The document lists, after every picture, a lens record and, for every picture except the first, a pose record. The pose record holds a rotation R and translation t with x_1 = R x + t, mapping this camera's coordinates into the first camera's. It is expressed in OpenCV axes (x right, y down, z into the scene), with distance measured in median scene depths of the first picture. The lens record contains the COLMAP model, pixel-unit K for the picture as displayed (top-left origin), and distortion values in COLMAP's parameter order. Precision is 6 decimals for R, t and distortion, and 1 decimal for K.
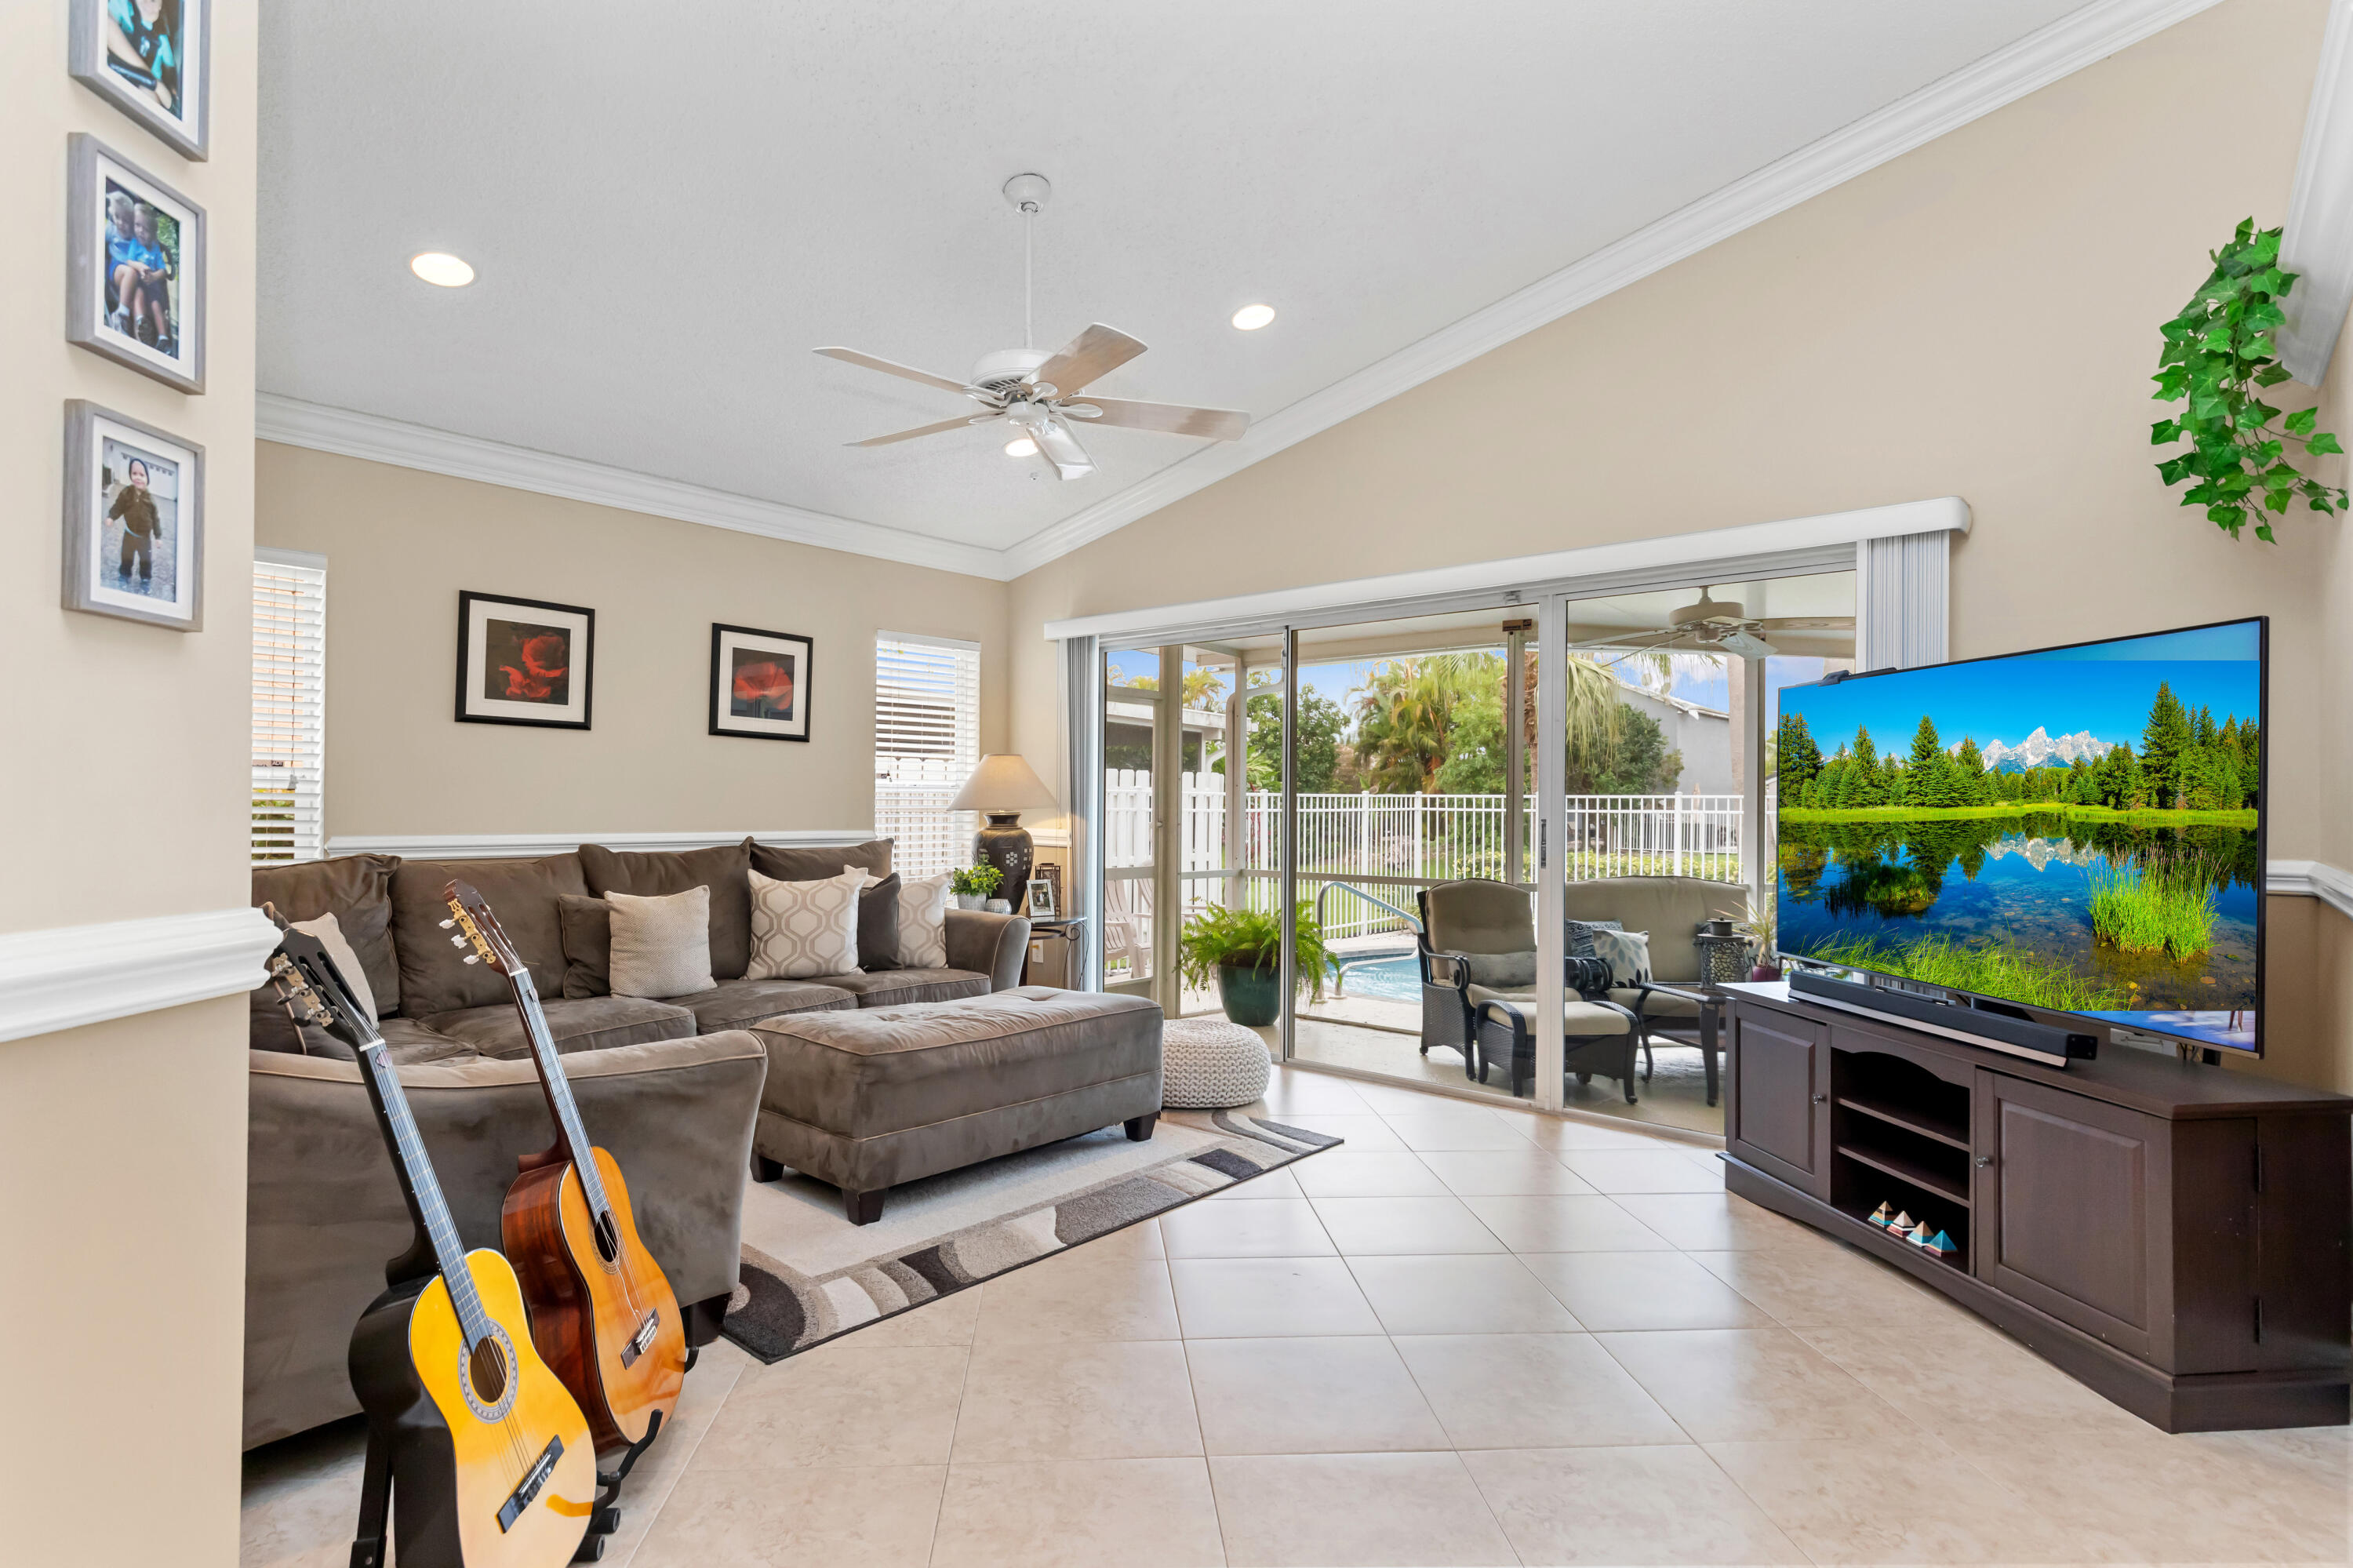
lens RADIAL K [[1166.5, 0, 1155.2], [0, 1166.5, 793.0], [0, 0, 1]] dist [-0.001704, 0.000558]
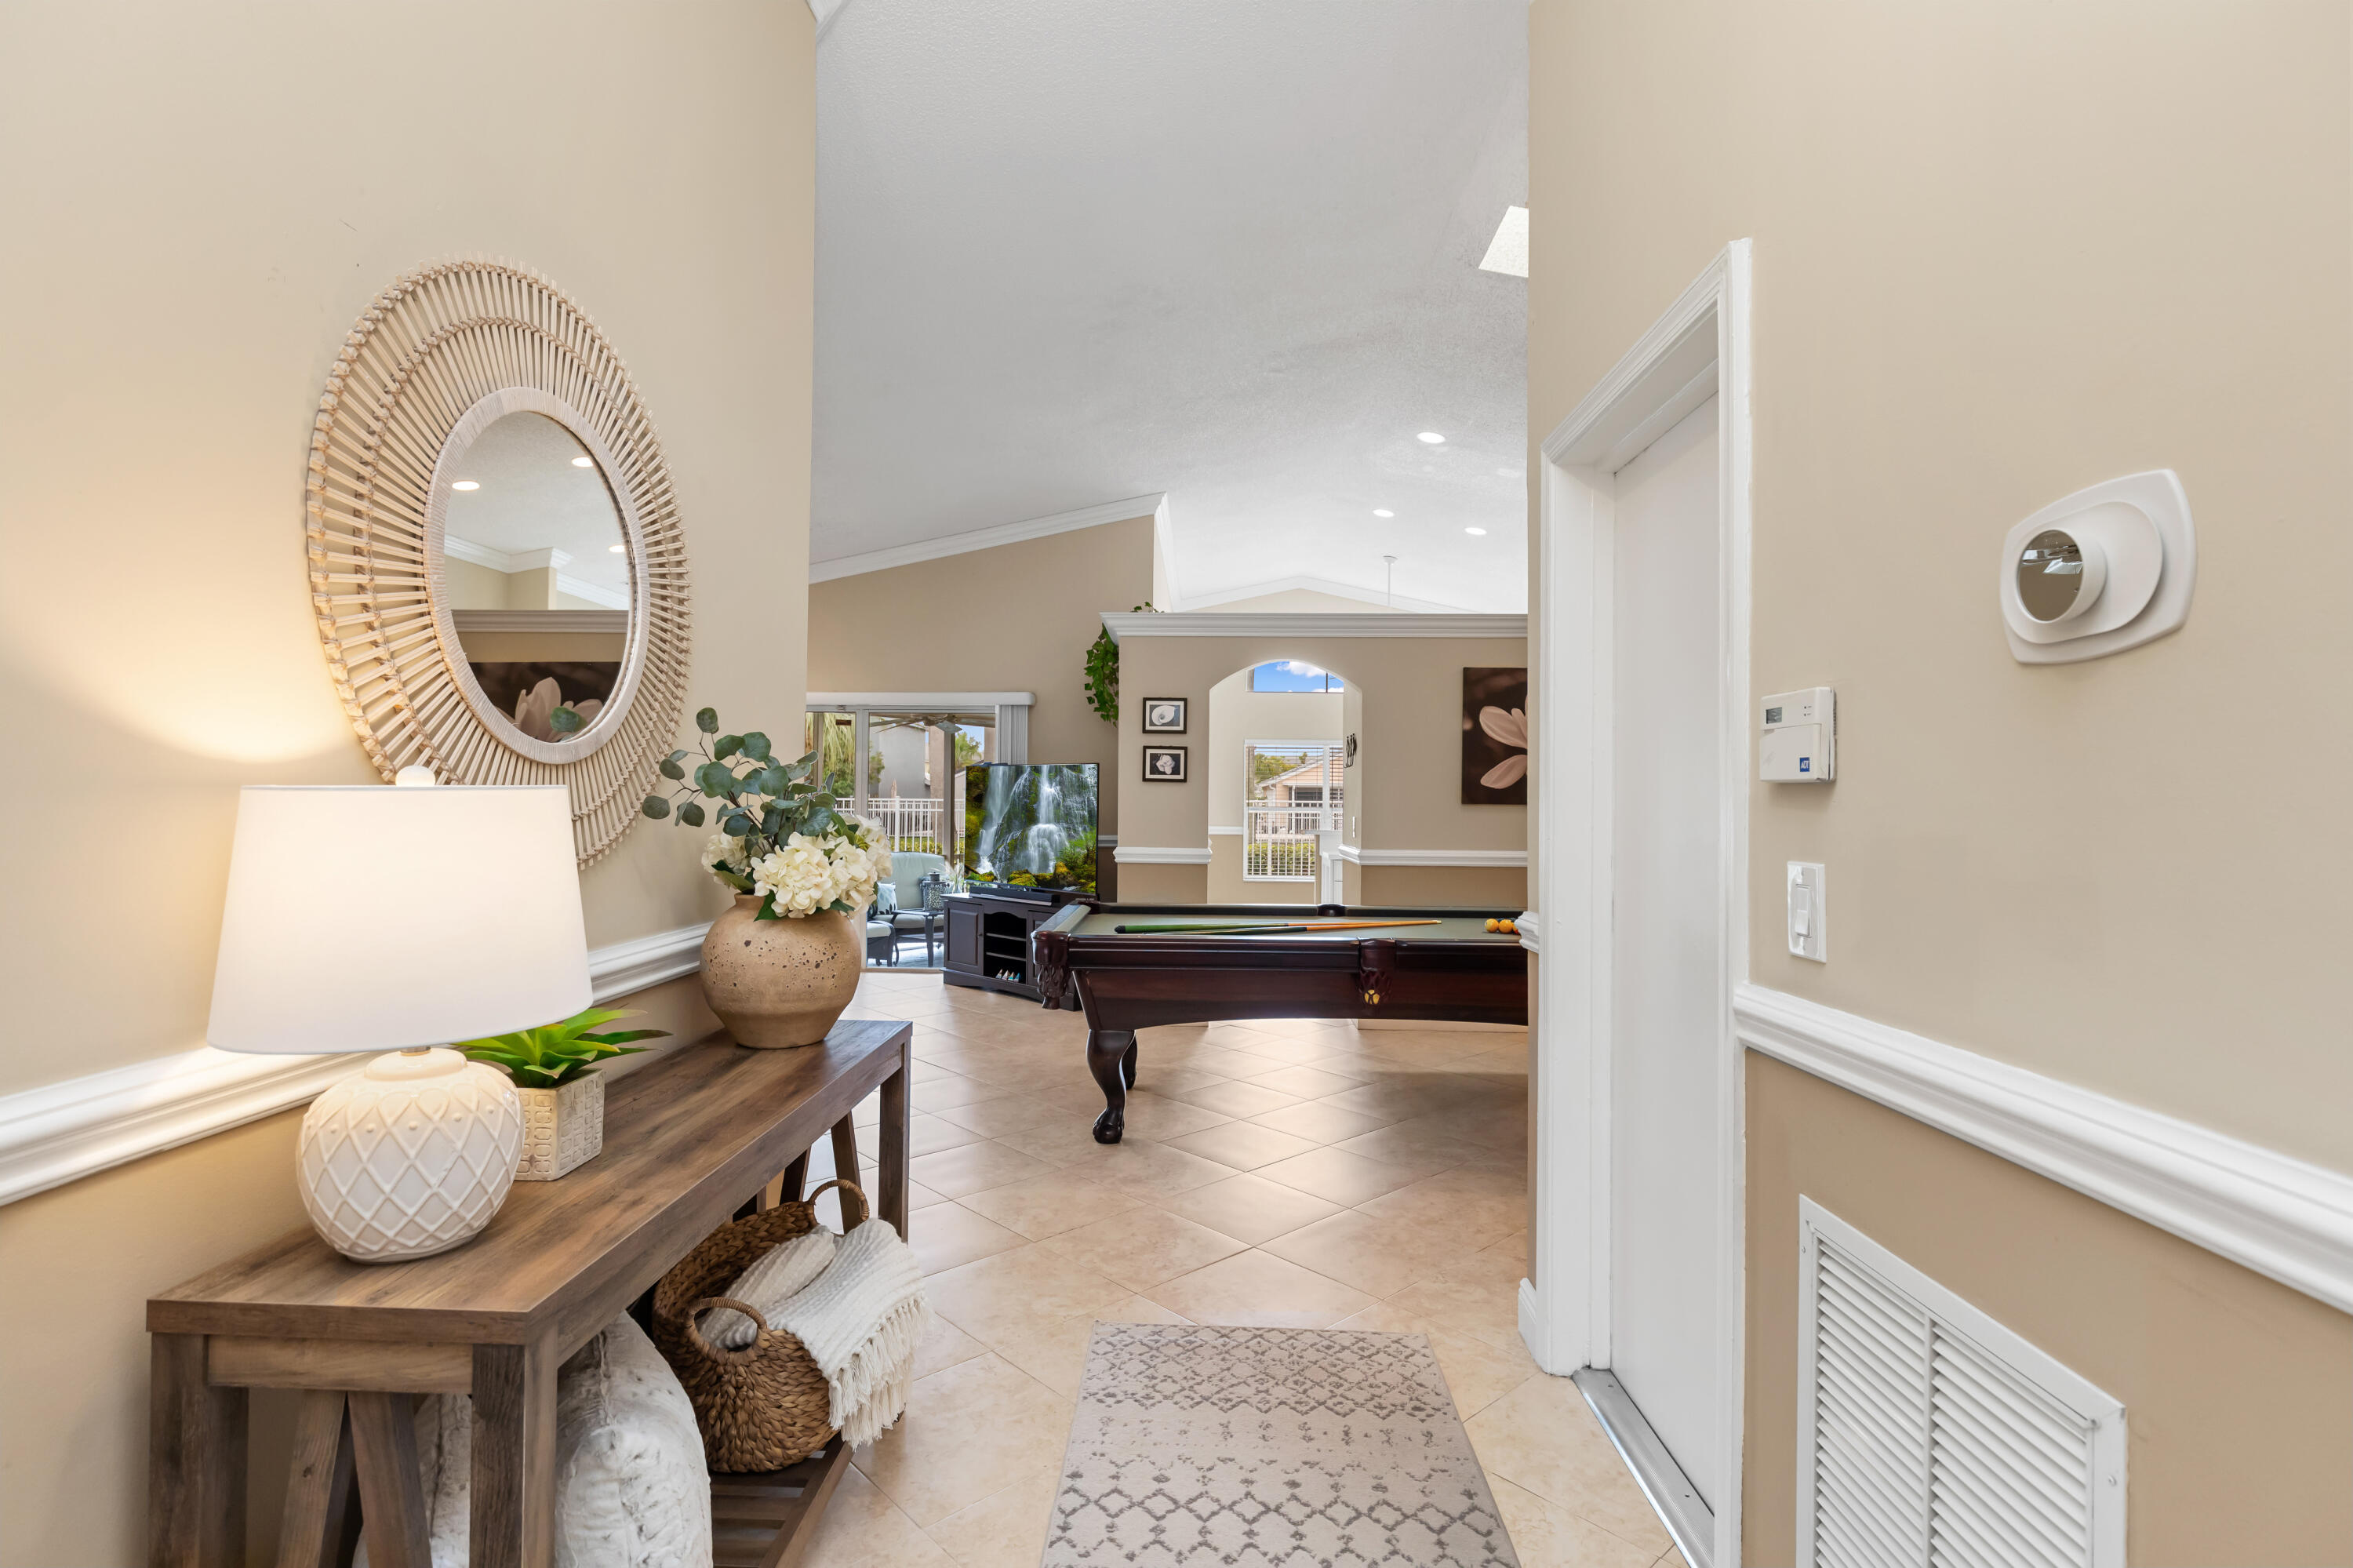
lens RADIAL K [[1073.6, 0, 1165.8], [0, 1073.6, 788.3], [0, 0, 1]] dist [-0.000112, -0.000107]
pose [[0.773131, 0.004589, 0.634230, -0.413943], [-0.007097, 0.999974, 0.001416, -0.041775], [-0.634207, -0.005596, 0.773143, -0.732161]]
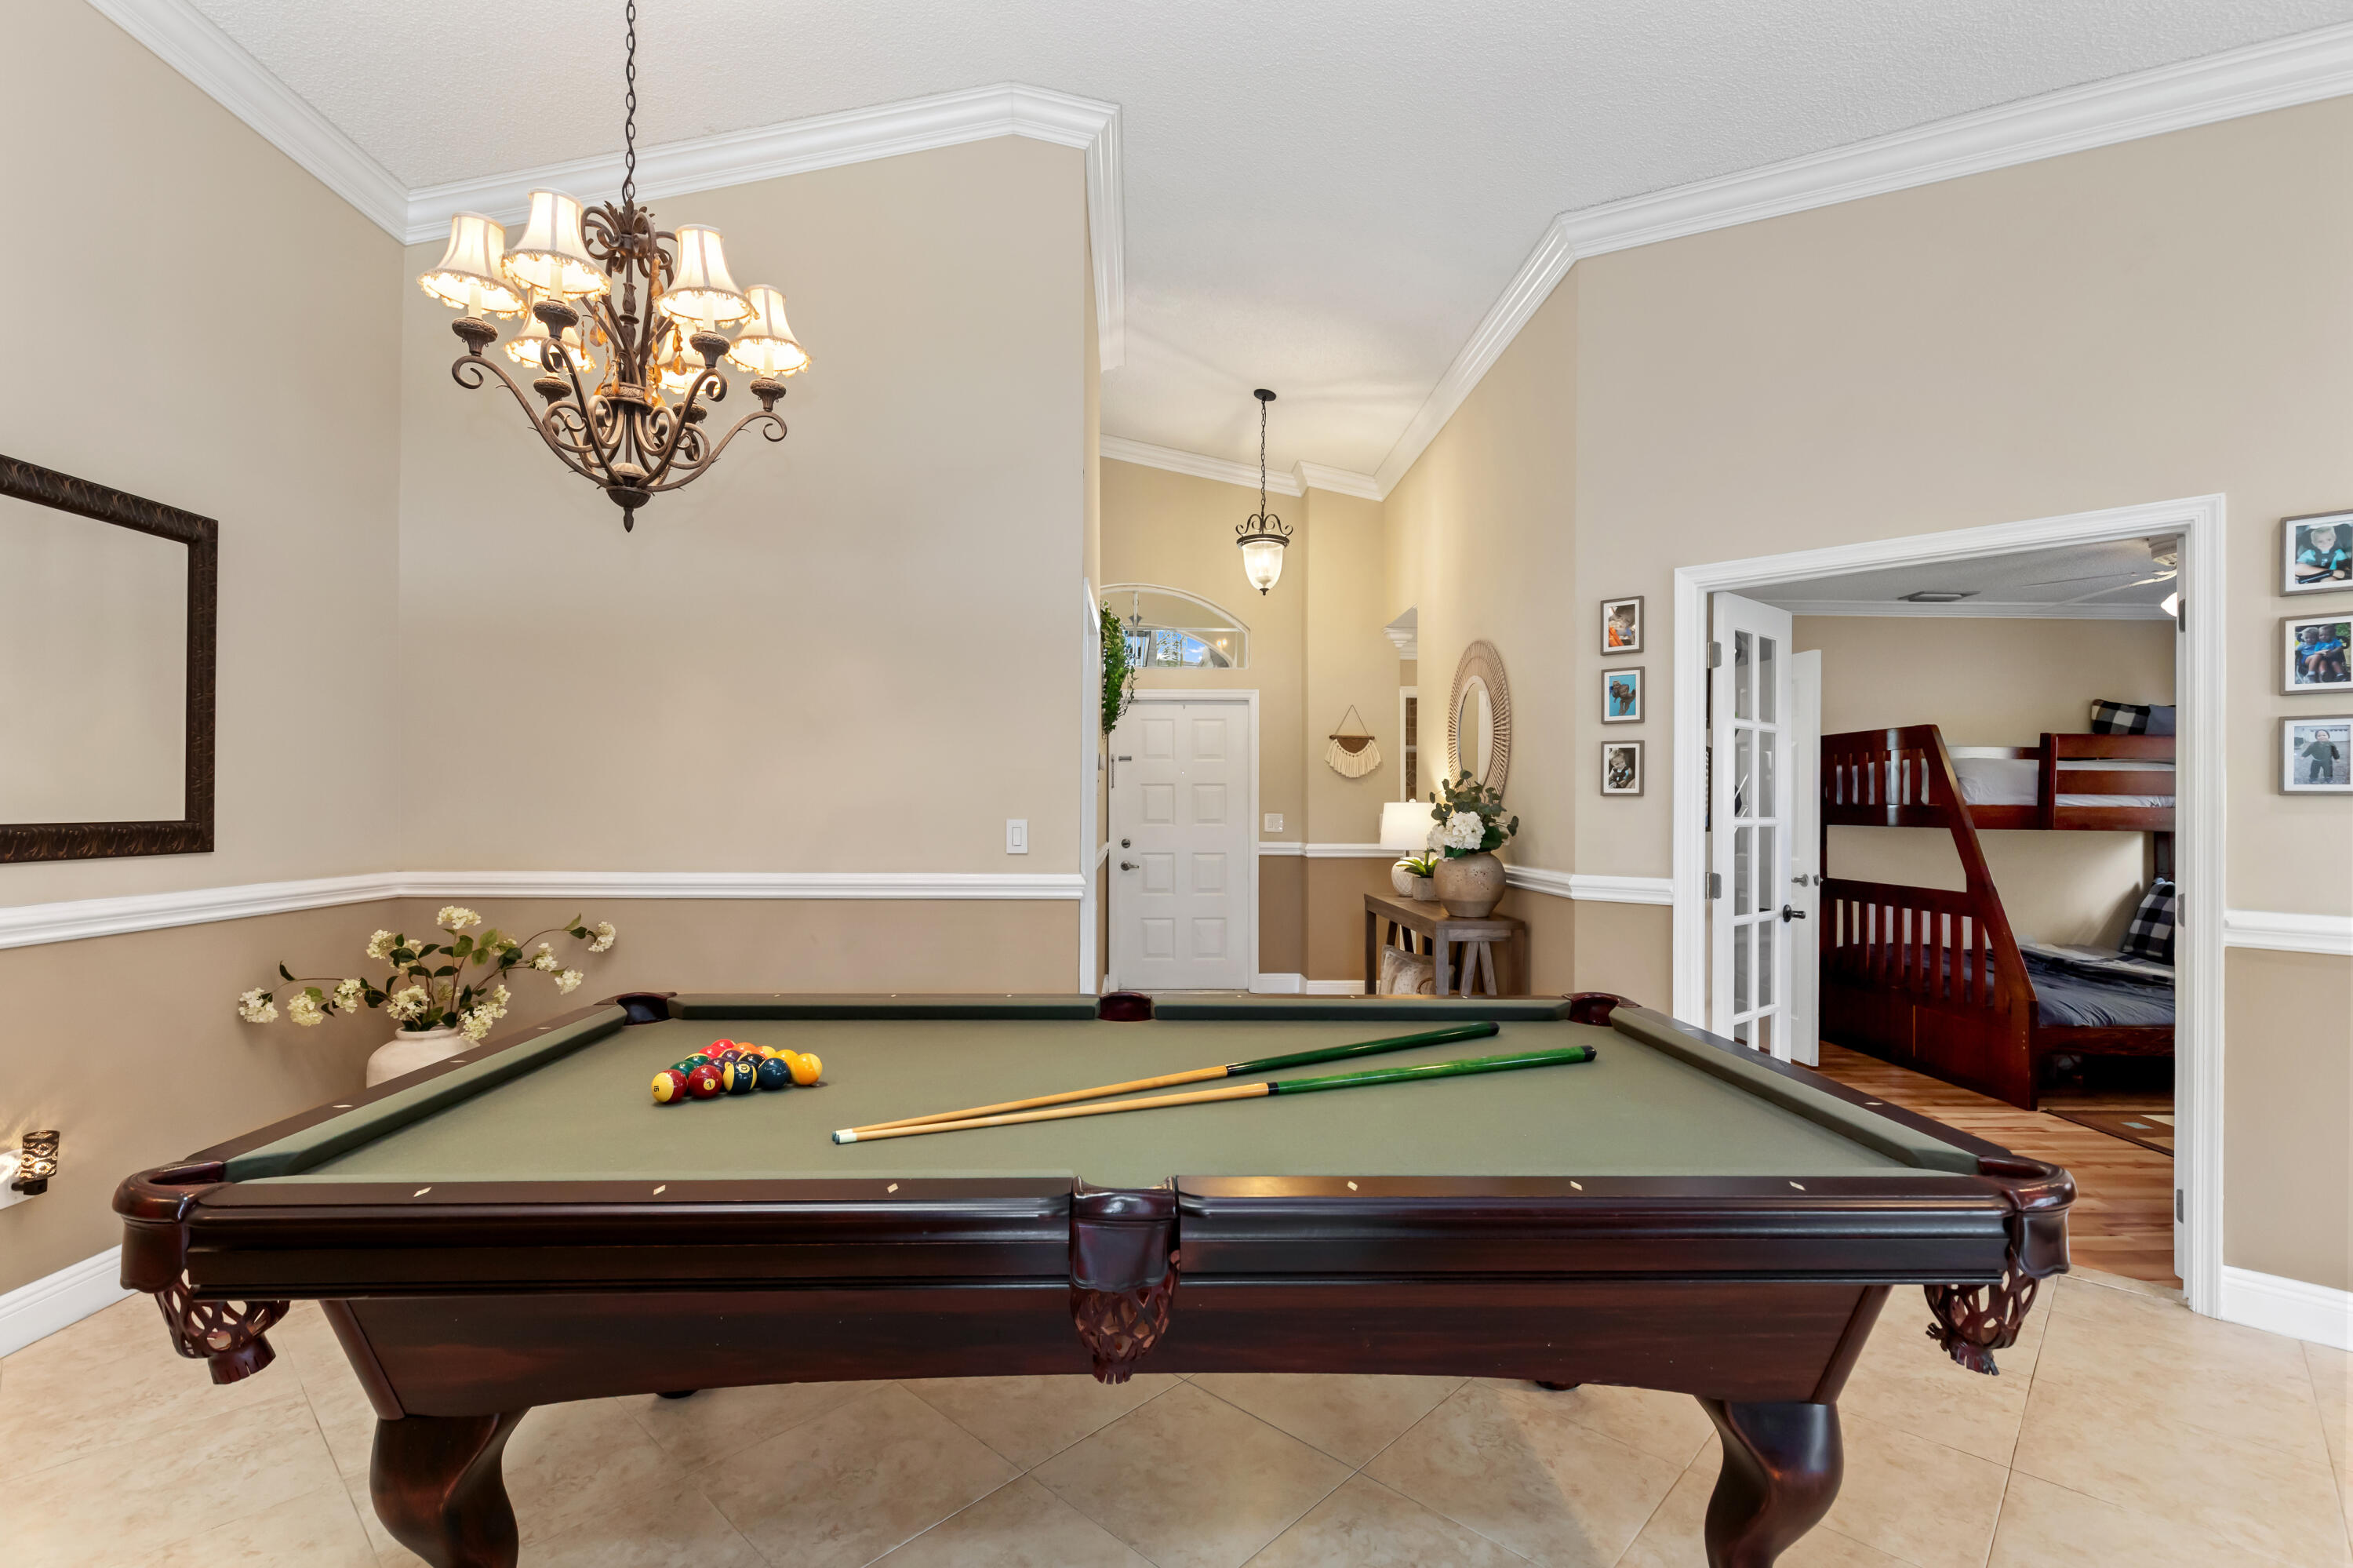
lens RADIAL K [[1068.4, 0, 1154.1], [0, 1068.4, 796.0], [0, 0, 1]] dist [0.007332, 0.000260]
pose [[-0.742593, -0.012952, -0.669617, 0.633642], [-0.003814, 0.999879, -0.015110, -0.025271], [0.669732, -0.008667, -0.742553, 0.261214]]
